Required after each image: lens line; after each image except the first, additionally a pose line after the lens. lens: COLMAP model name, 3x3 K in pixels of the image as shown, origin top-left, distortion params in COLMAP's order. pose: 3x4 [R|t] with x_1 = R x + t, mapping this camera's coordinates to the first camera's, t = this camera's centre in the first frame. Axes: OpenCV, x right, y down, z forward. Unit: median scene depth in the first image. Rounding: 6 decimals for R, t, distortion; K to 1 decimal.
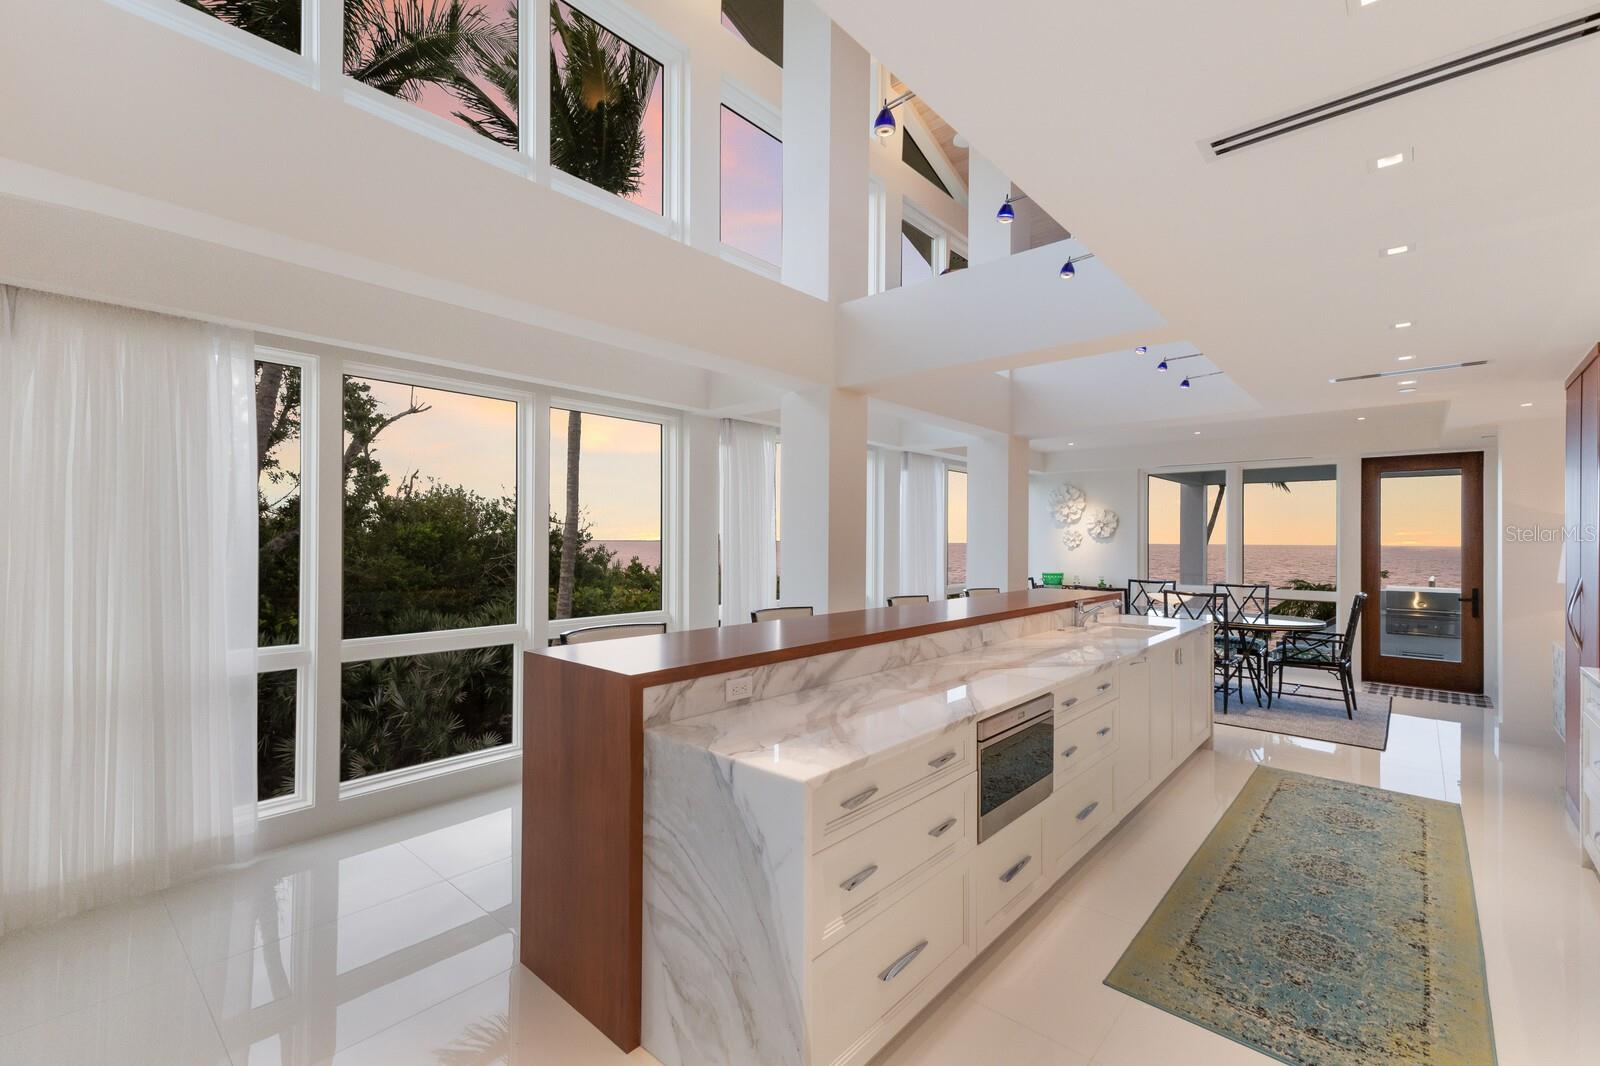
lens RADIAL K [[692.4, 0, 806.5], [0, 692.4, 531.1], [0, 0, 1]] dist [0.003607, -0.000525]
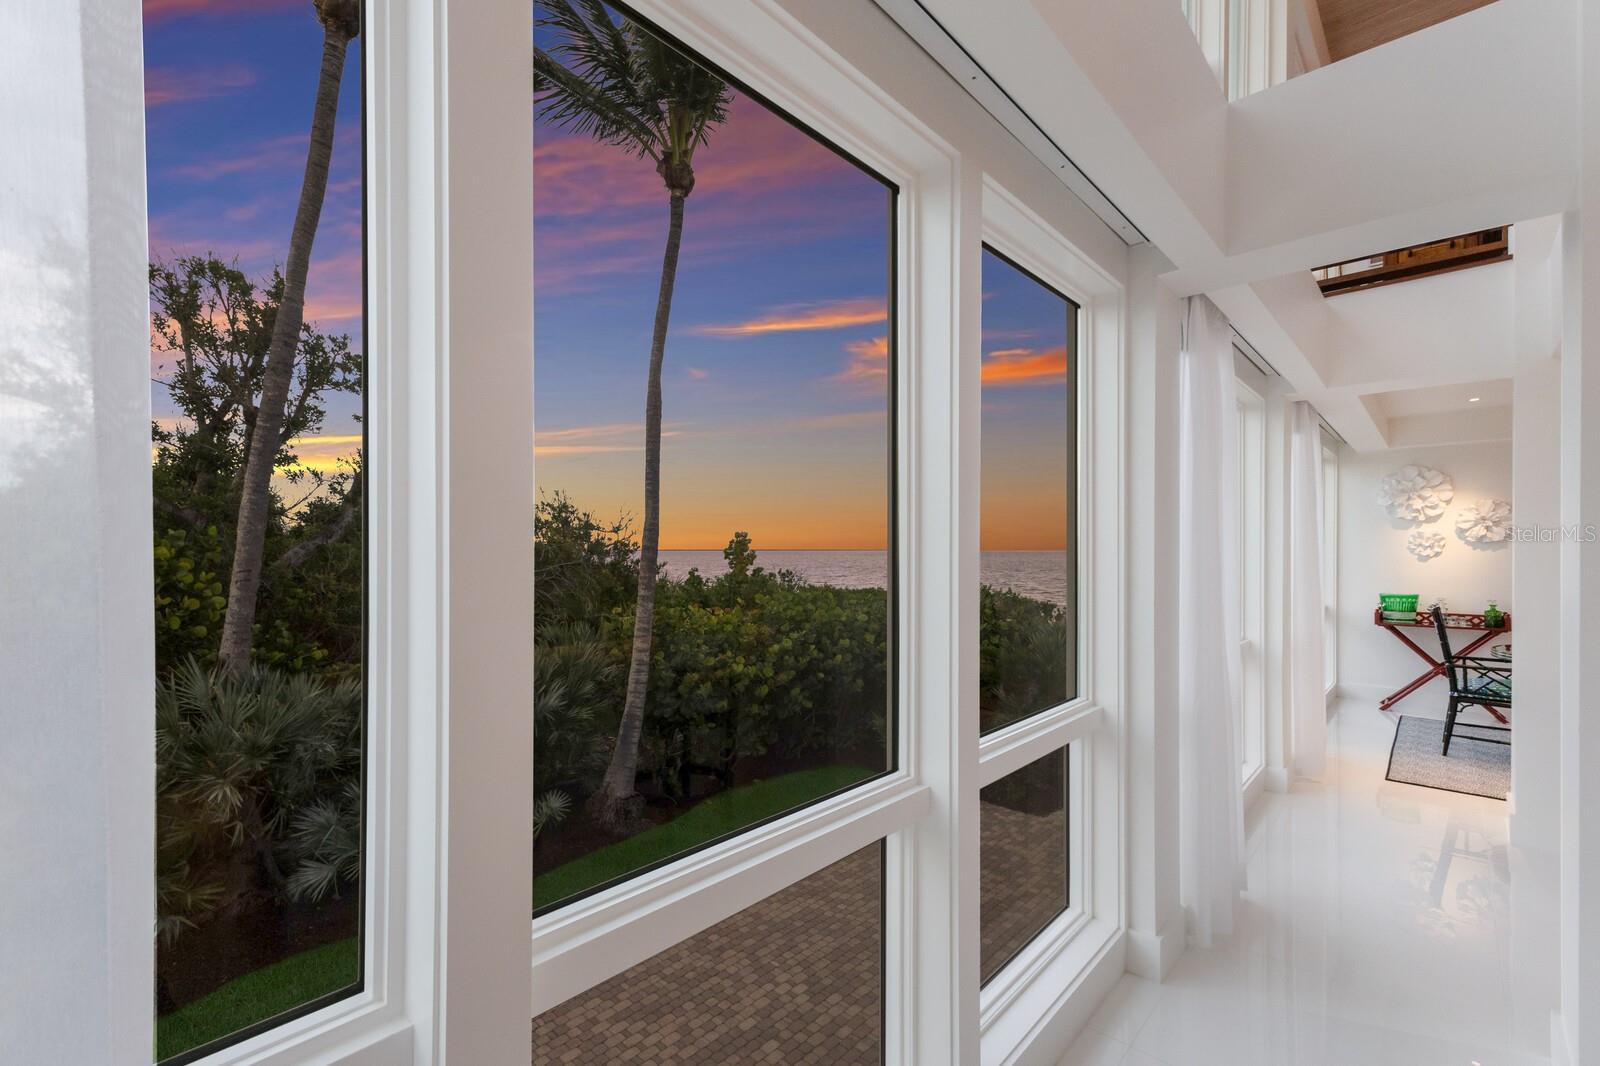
lens RADIAL K [[692.4, 0, 793.4], [0, 692.4, 545.0], [0, 0, 1]] dist [0.003607, -0.000525]
pose [[0.999509, -0.005021, -0.030923, -0.144701], [0.005234, 0.999963, 0.006816, 0.002478], [0.030888, -0.006974, 0.999499, 0.191211]]
